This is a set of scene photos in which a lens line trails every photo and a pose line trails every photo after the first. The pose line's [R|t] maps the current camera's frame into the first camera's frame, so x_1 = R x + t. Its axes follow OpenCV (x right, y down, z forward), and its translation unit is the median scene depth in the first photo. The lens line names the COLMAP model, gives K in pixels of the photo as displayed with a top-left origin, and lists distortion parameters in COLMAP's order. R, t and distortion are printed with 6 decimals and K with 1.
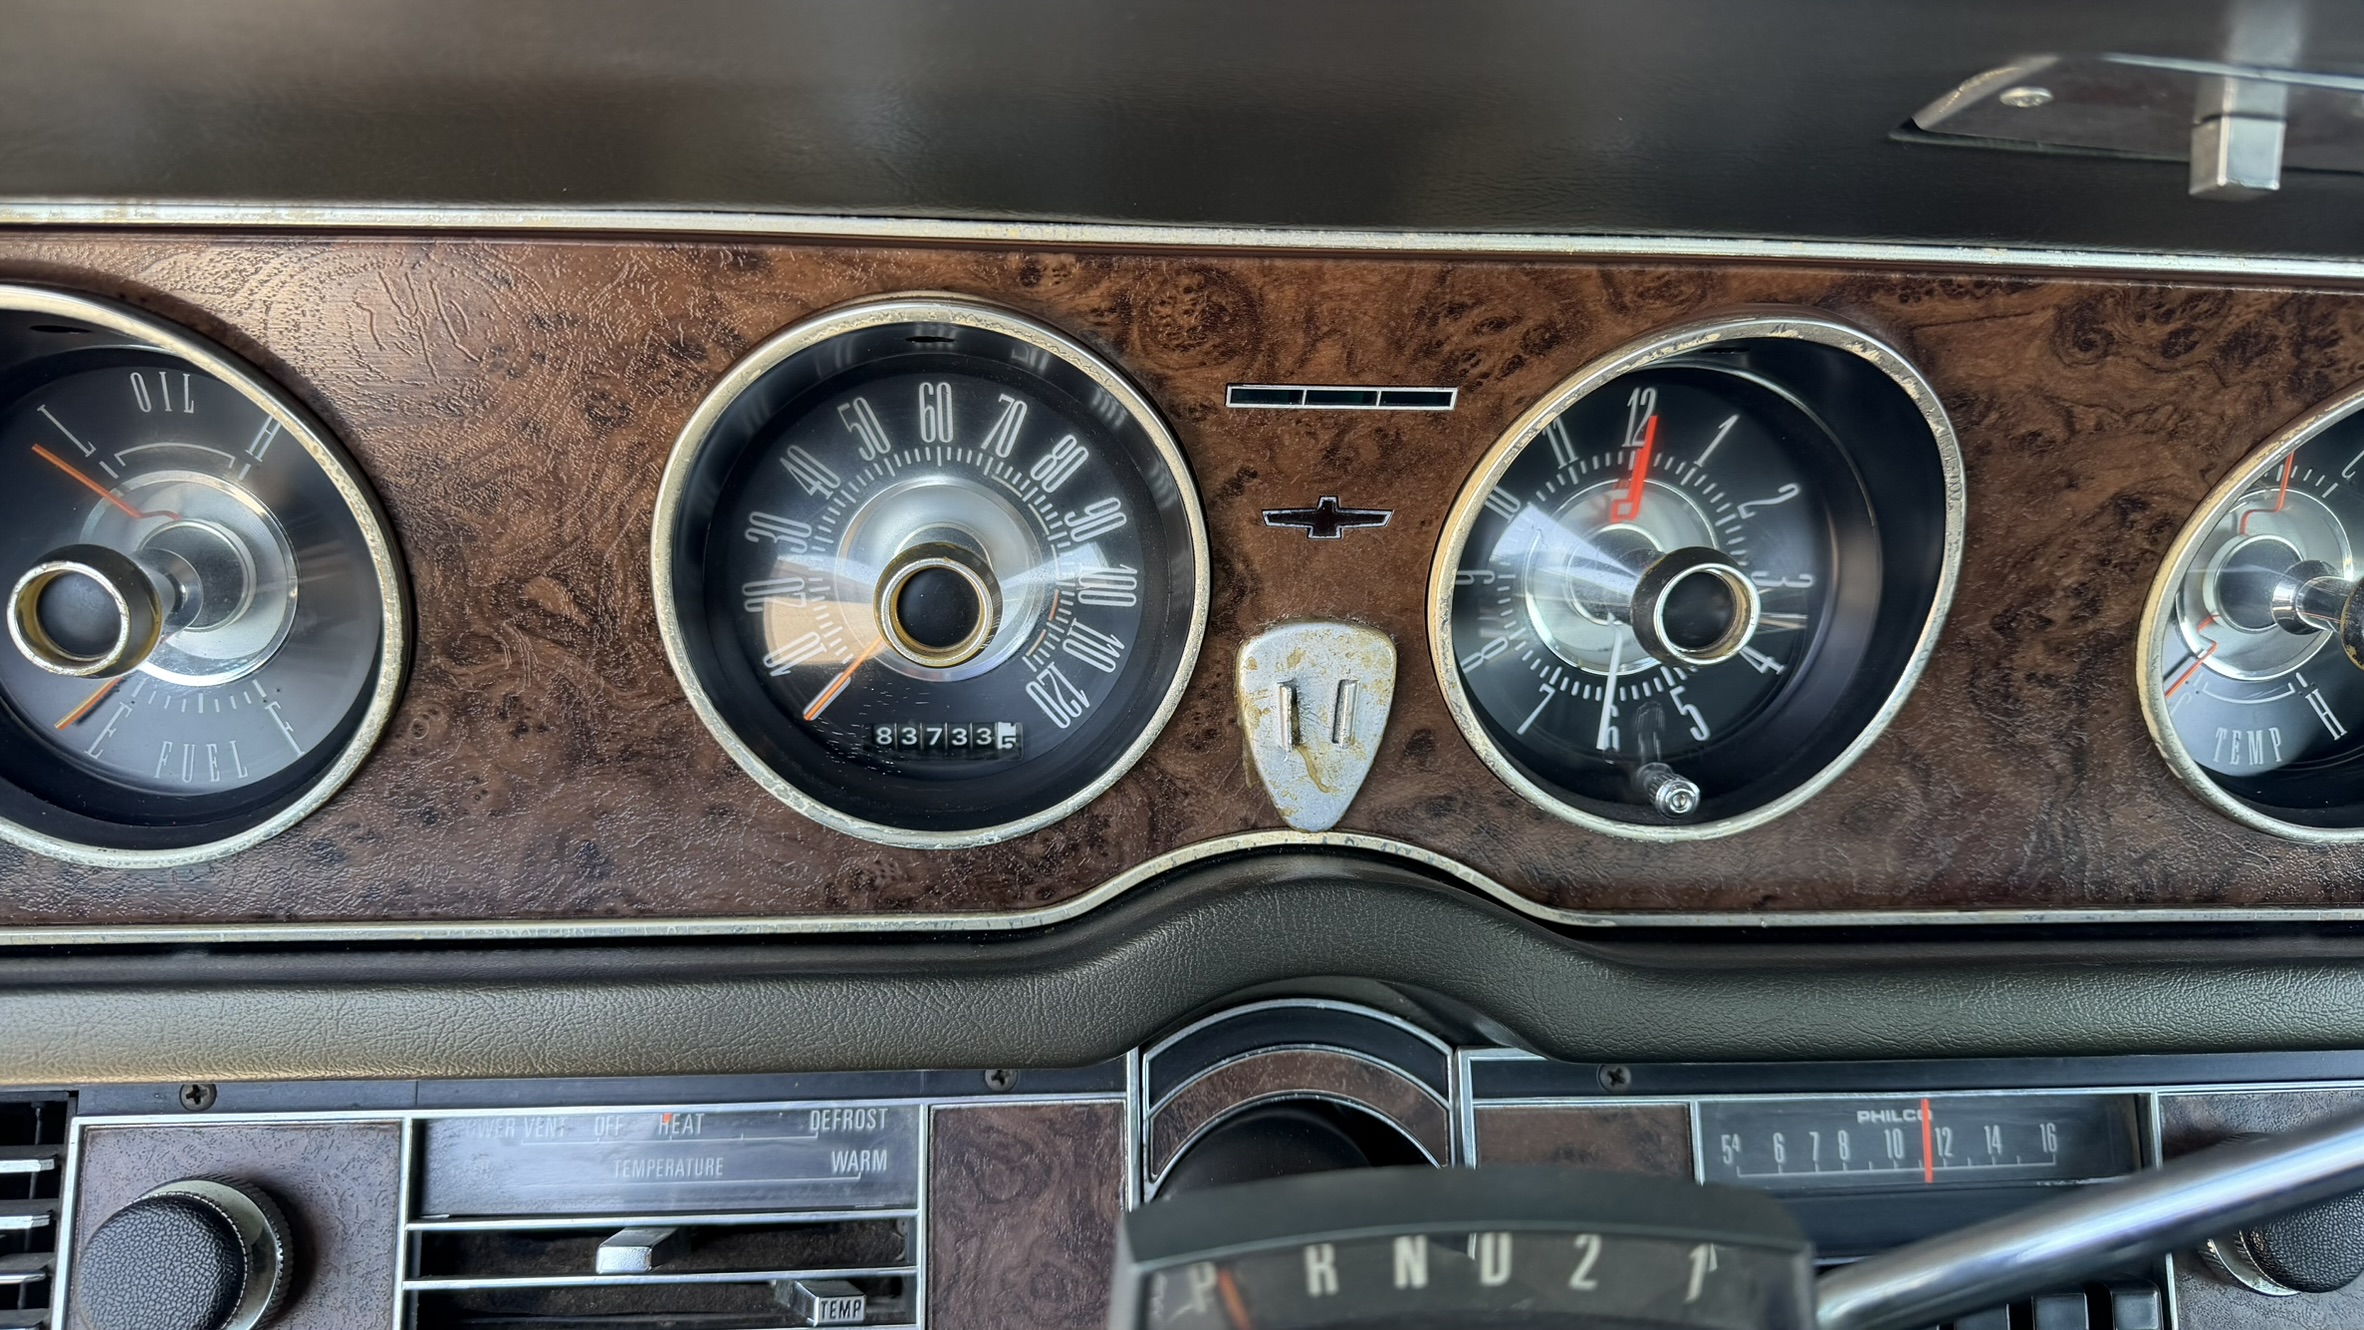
lens RADIAL K [[1822.6, 0, 1173.5], [0, 1822.6, 685.3], [0, 0, 1]] dist [0.138446, -0.282881]
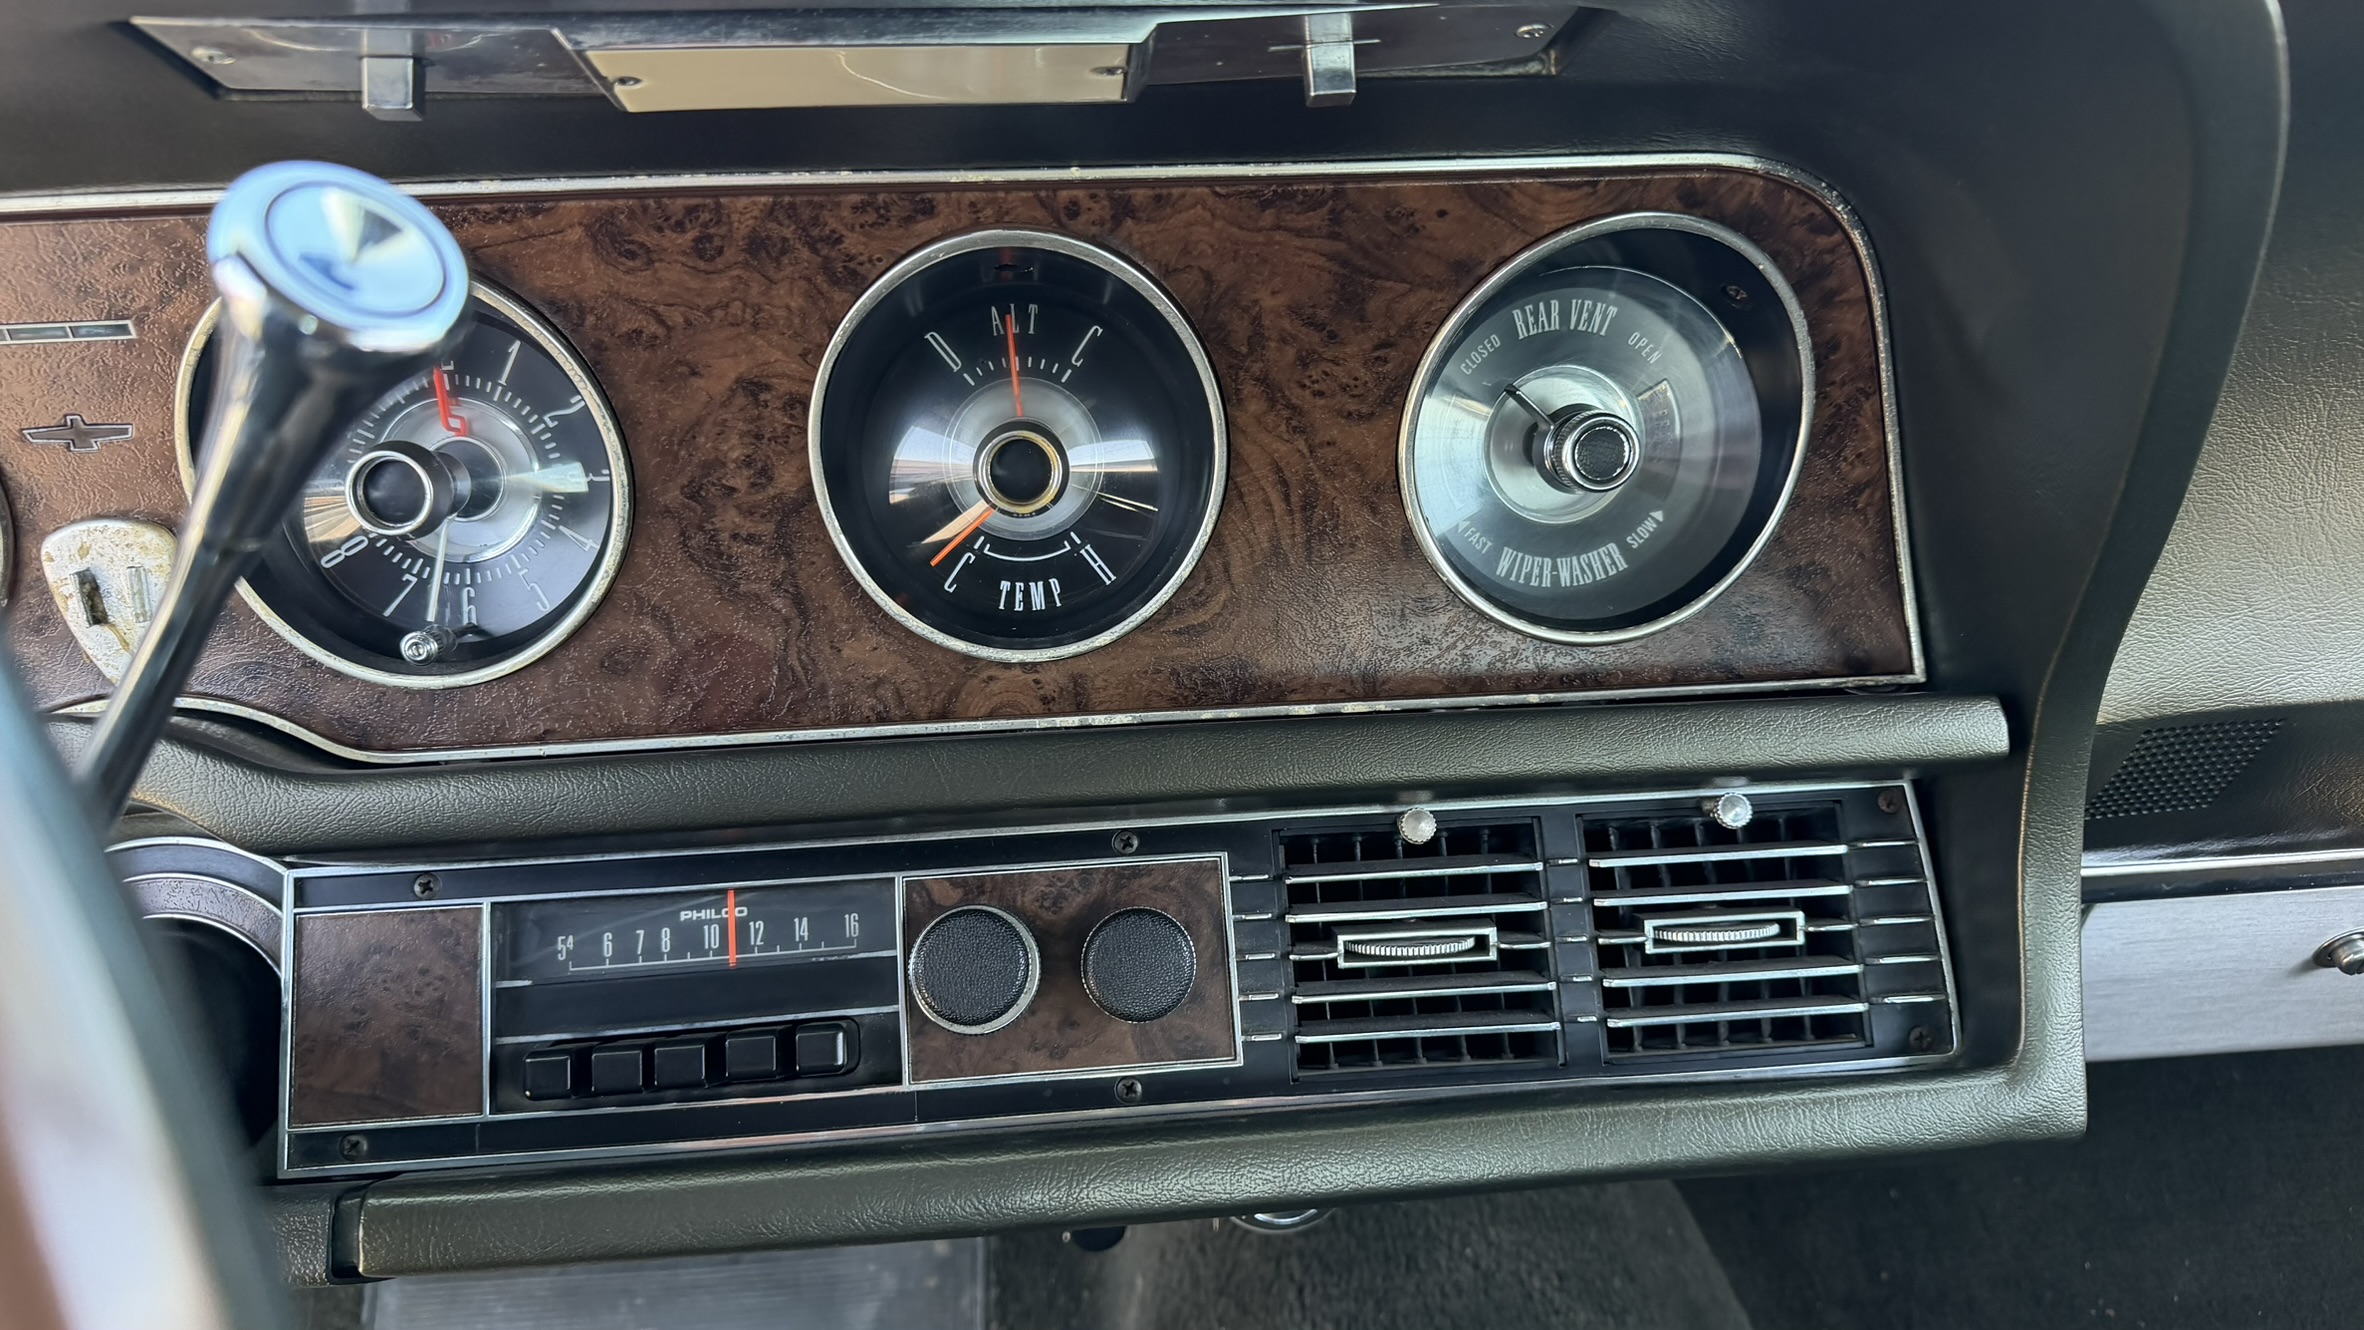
lens RADIAL K [[1822.6, 0, 1173.5], [0, 1822.6, 685.3], [0, 0, 1]] dist [0.138446, -0.282881]
pose [[0.997150, -0.060519, -0.045045, 0.790730], [0.058694, 0.997442, -0.040795, 0.158623], [0.047399, 0.038035, 0.998152, -0.195909]]
